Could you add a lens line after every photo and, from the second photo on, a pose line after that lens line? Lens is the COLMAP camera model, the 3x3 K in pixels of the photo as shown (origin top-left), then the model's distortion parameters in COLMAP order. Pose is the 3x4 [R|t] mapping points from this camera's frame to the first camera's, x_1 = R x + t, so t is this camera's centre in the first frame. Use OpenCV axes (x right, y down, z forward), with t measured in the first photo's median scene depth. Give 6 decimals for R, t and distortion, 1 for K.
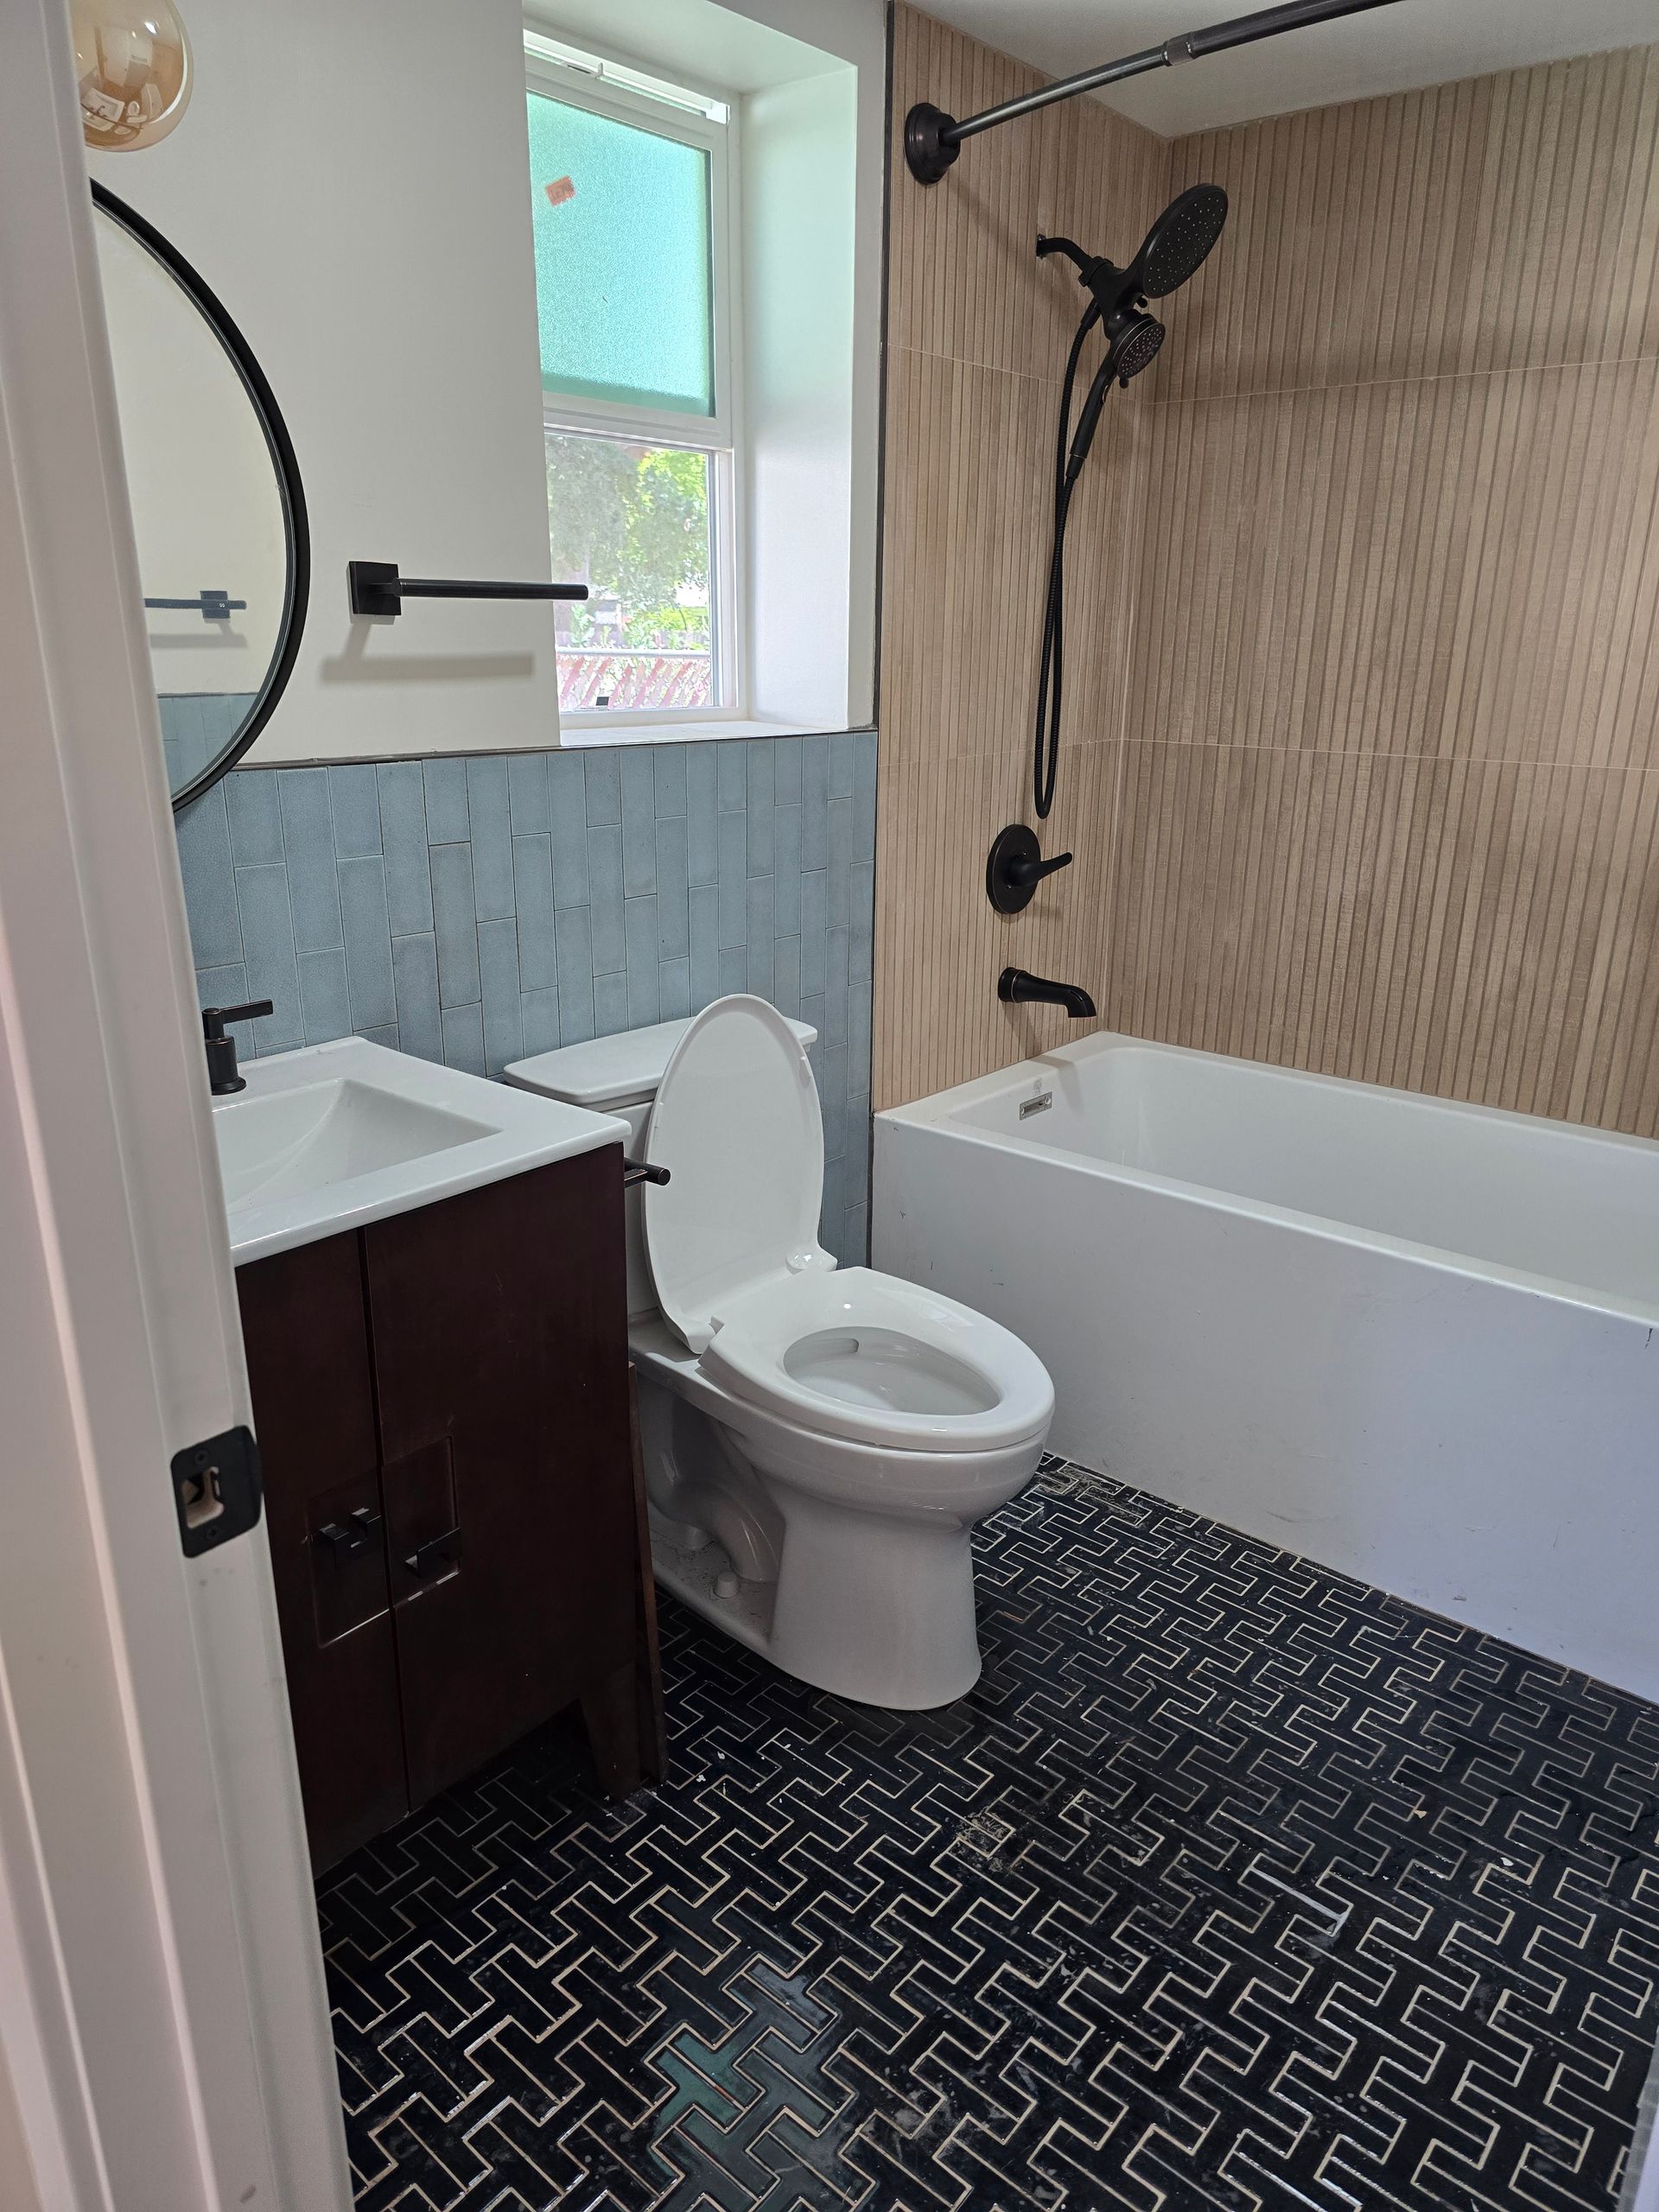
lens RADIAL K [[1486.6, 0, 829.6], [0, 1486.6, 1120.5], [0, 0, 1]] dist [0.058327, -0.052976]
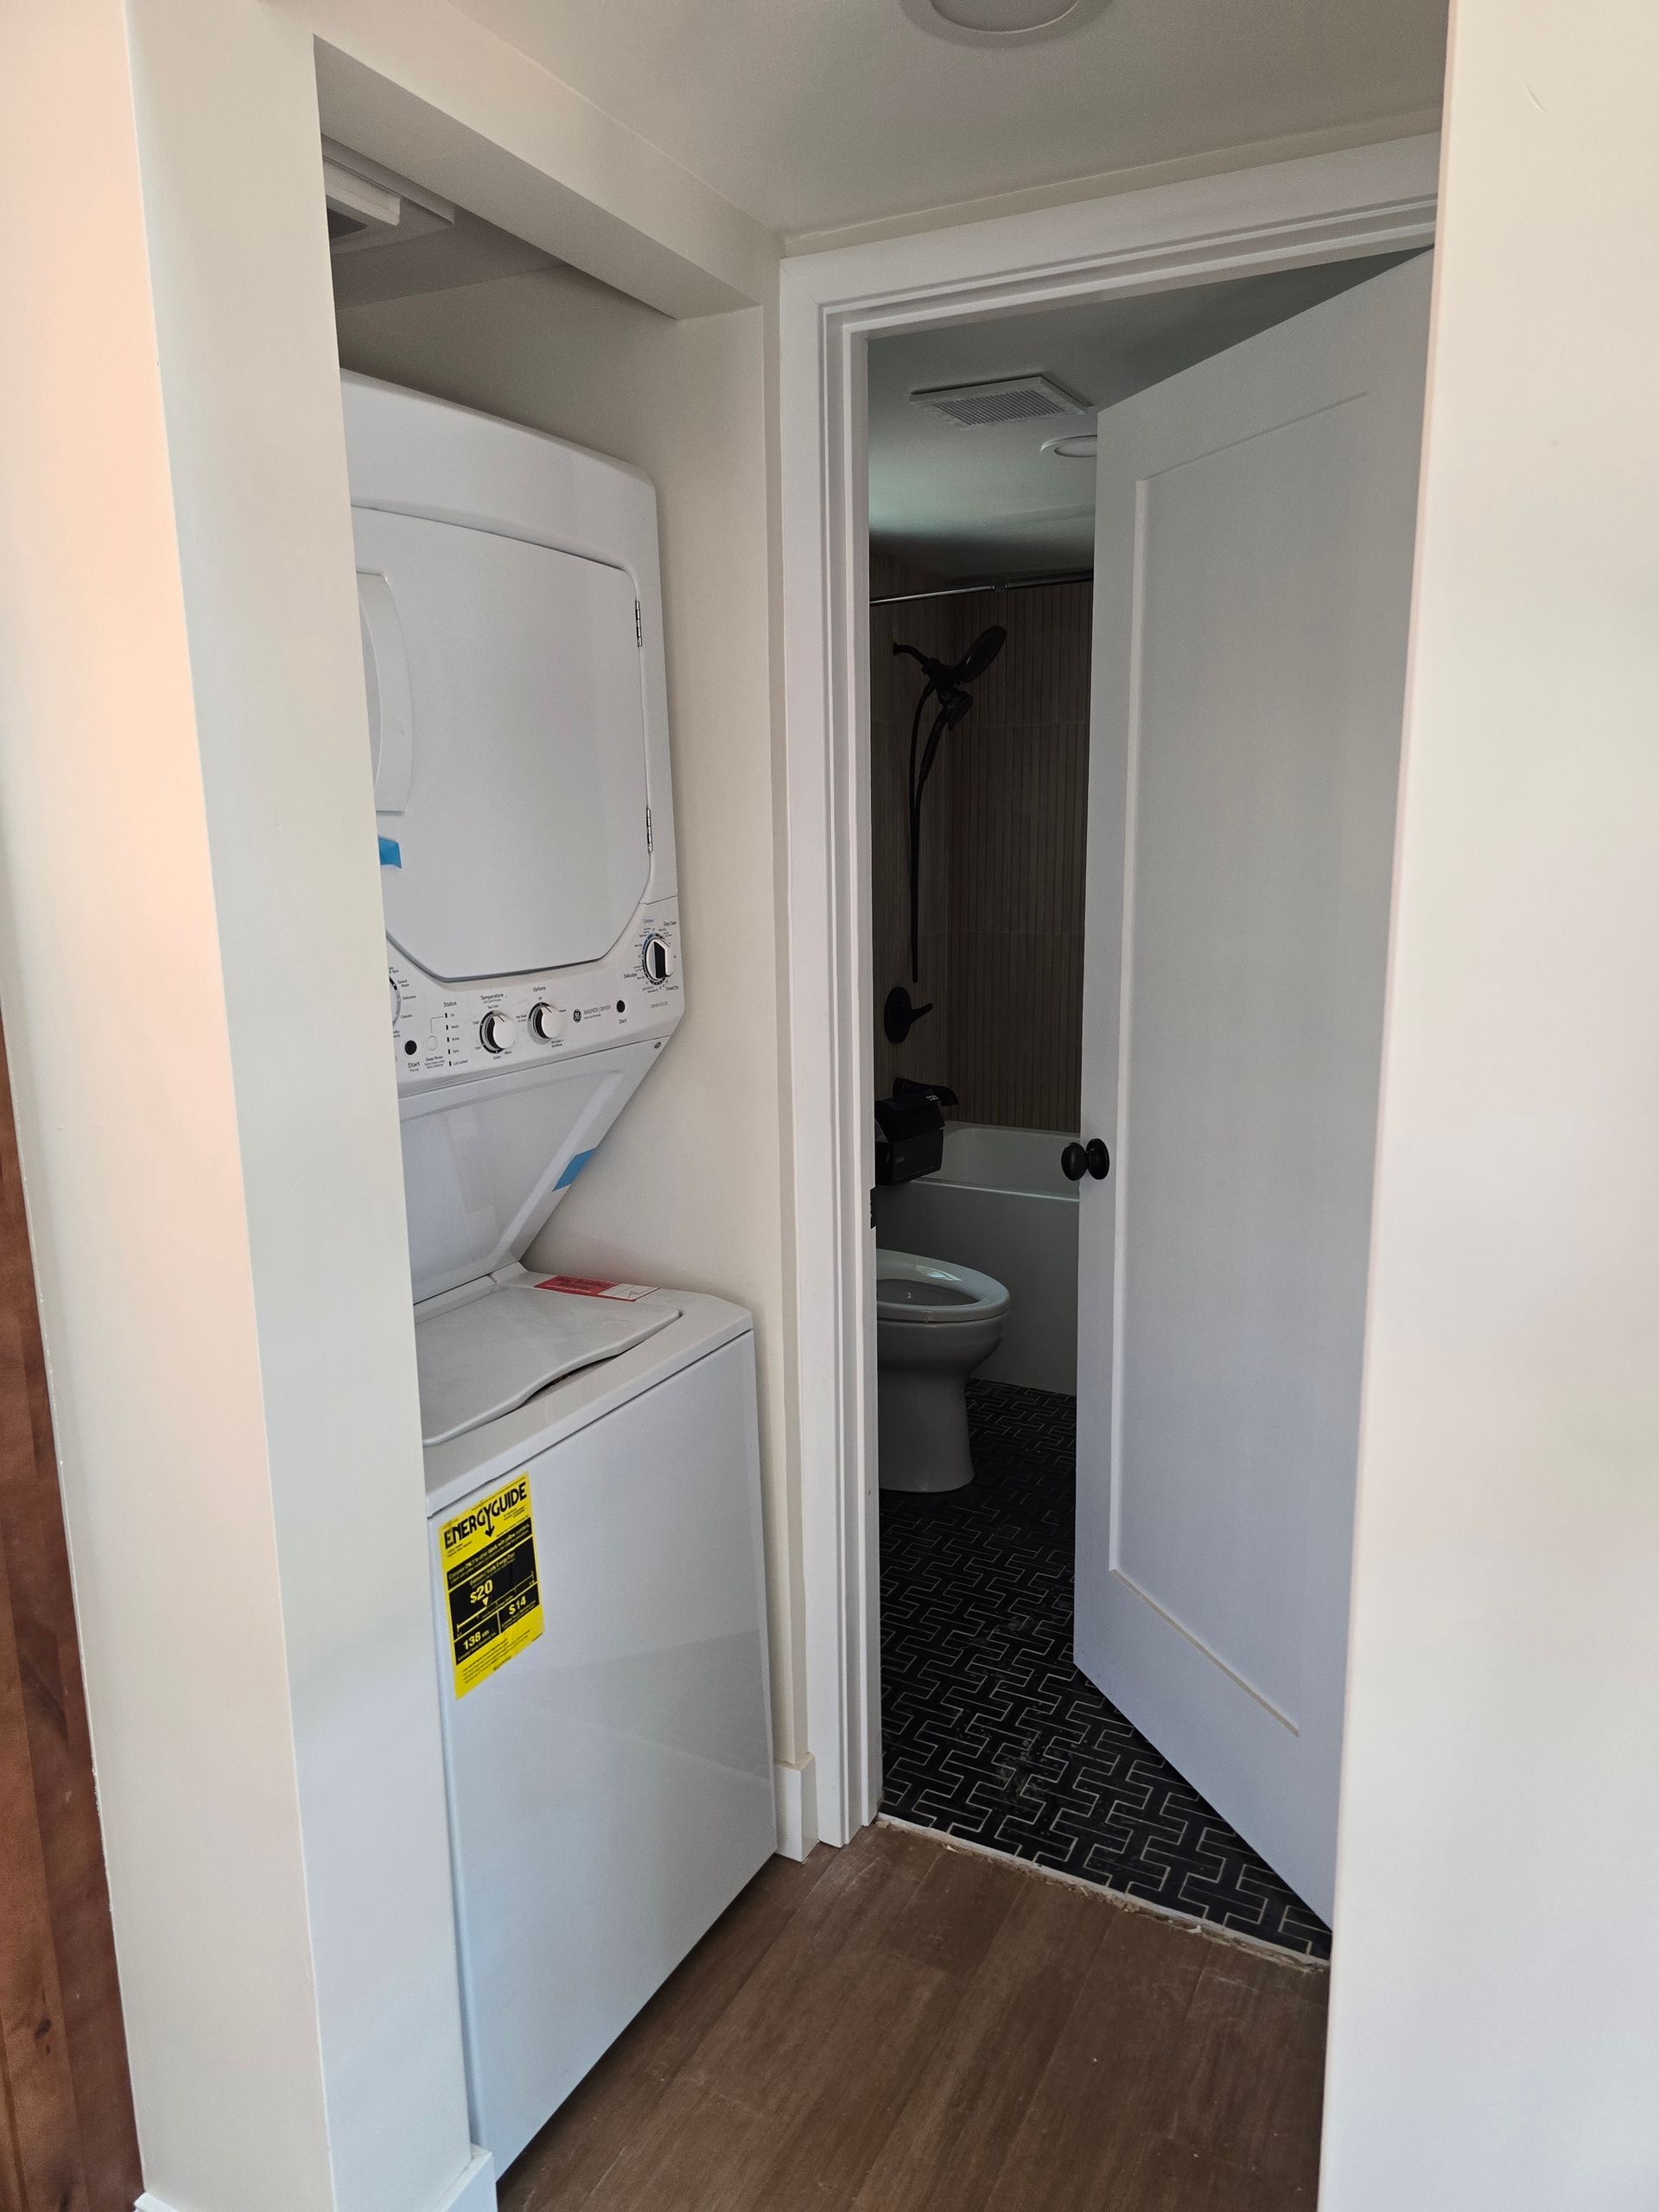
lens RADIAL K [[1486.6, 0, 826.2], [0, 1486.6, 1109.5], [0, 0, 1]] dist [0.058327, -0.052976]
pose [[0.974609, -0.062114, 0.215126, -0.351710], [0.087455, 0.990038, -0.110350, 0.114422], [-0.206128, 0.126362, 0.970332, -0.581848]]
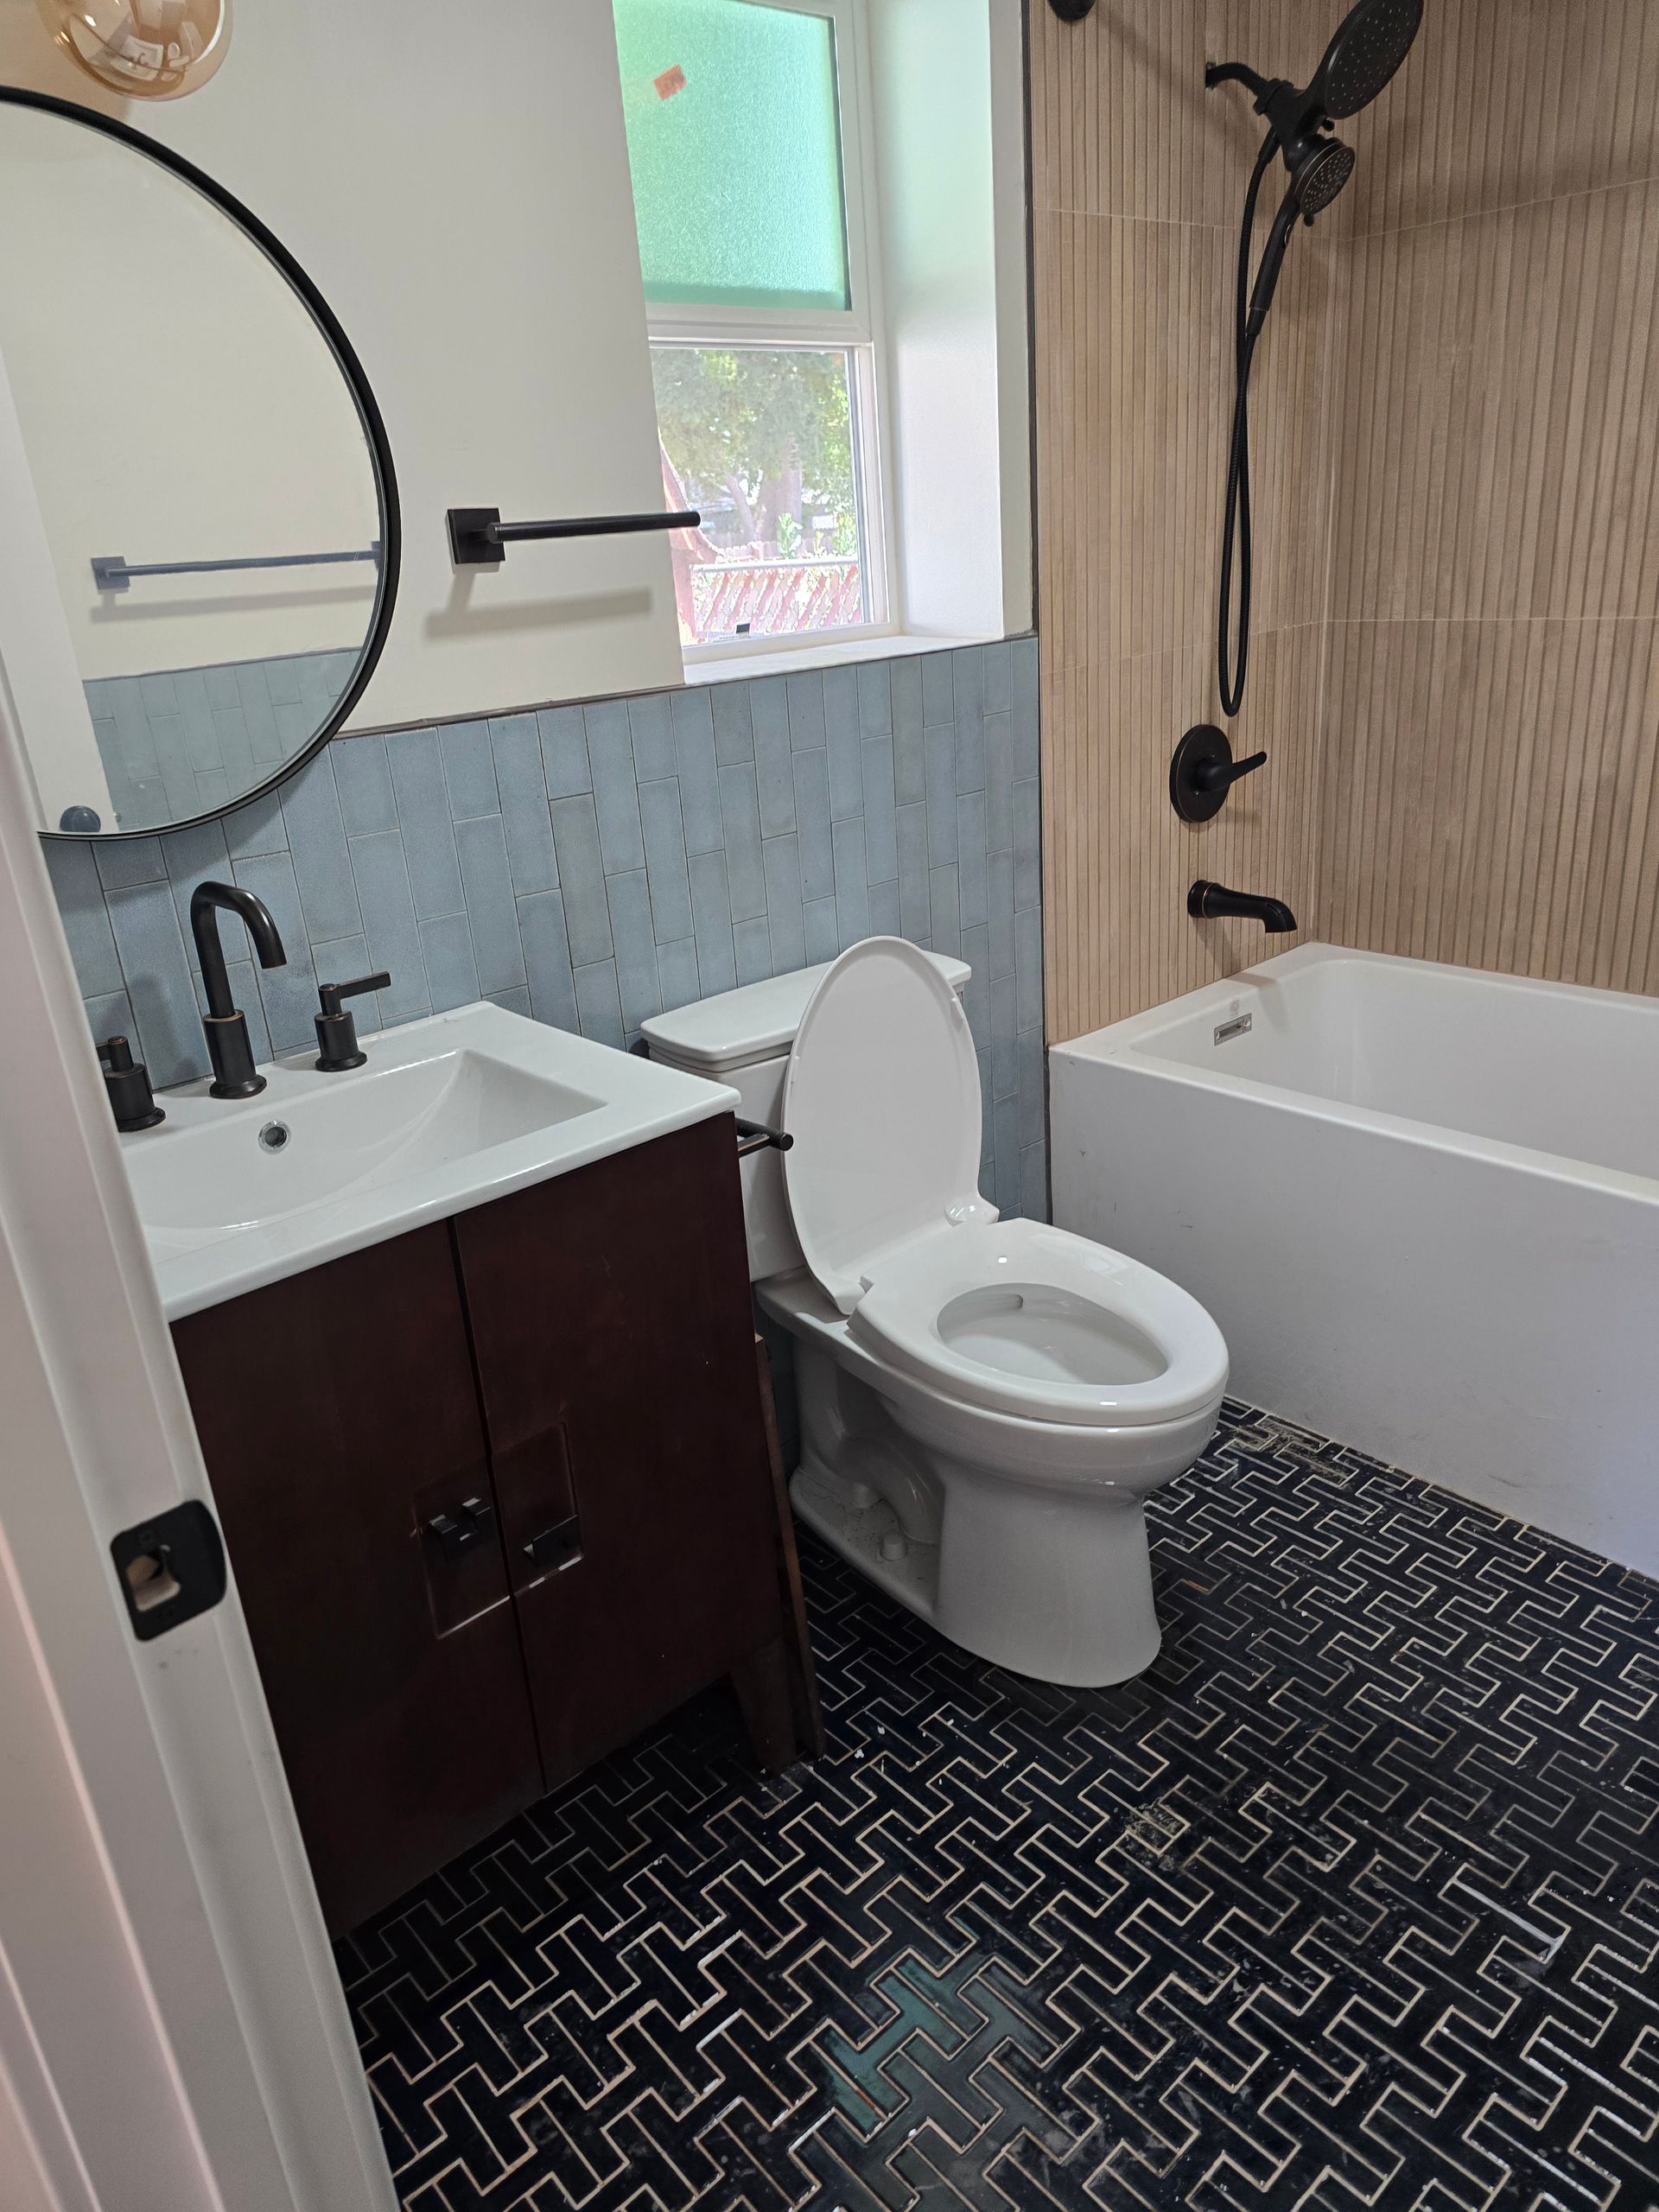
lens RADIAL K [[1486.6, 0, 843.2], [0, 1486.6, 1101.3], [0, 0, 1]] dist [0.058327, -0.052976]
pose [[0.988091, -0.025790, -0.151696, 0.048603], [0.033647, 0.998209, 0.049462, -0.024073], [0.150149, -0.053977, 0.987189, 0.050572]]
